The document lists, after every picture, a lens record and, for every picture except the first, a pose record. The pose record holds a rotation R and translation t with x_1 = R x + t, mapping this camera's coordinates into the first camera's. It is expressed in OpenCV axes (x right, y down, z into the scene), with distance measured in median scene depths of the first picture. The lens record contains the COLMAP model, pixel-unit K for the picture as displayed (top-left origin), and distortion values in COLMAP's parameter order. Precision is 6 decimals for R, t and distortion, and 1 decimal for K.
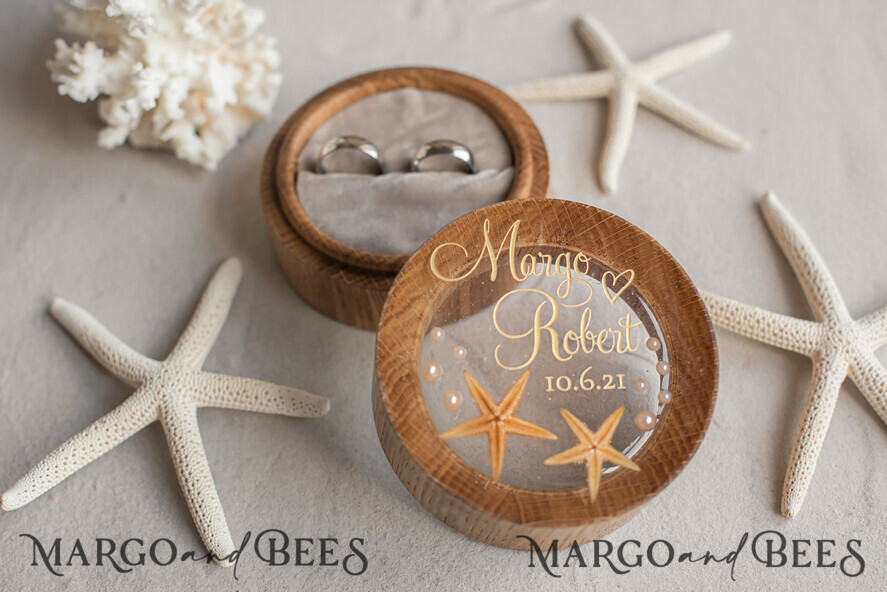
lens RADIAL K [[1397.5, 0, 443.5], [0, 1397.5, 296.0], [0, 0, 1]] dist [-0.211671, 0.101321]
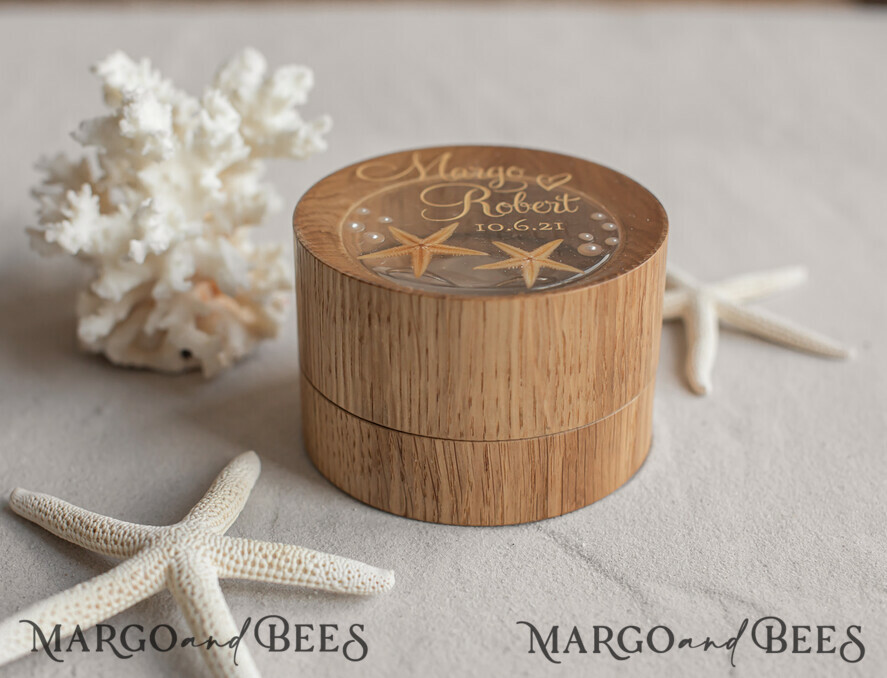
lens RADIAL K [[1596.8, 0, 443.5], [0, 1596.8, 339.0], [0, 0, 1]] dist [-0.234158, 0.136335]
pose [[0.997289, -0.060982, -0.041182, 0.090721], [0.018511, 0.749565, -0.661672, 0.810386], [0.071219, 0.659116, 0.748662, 0.261623]]
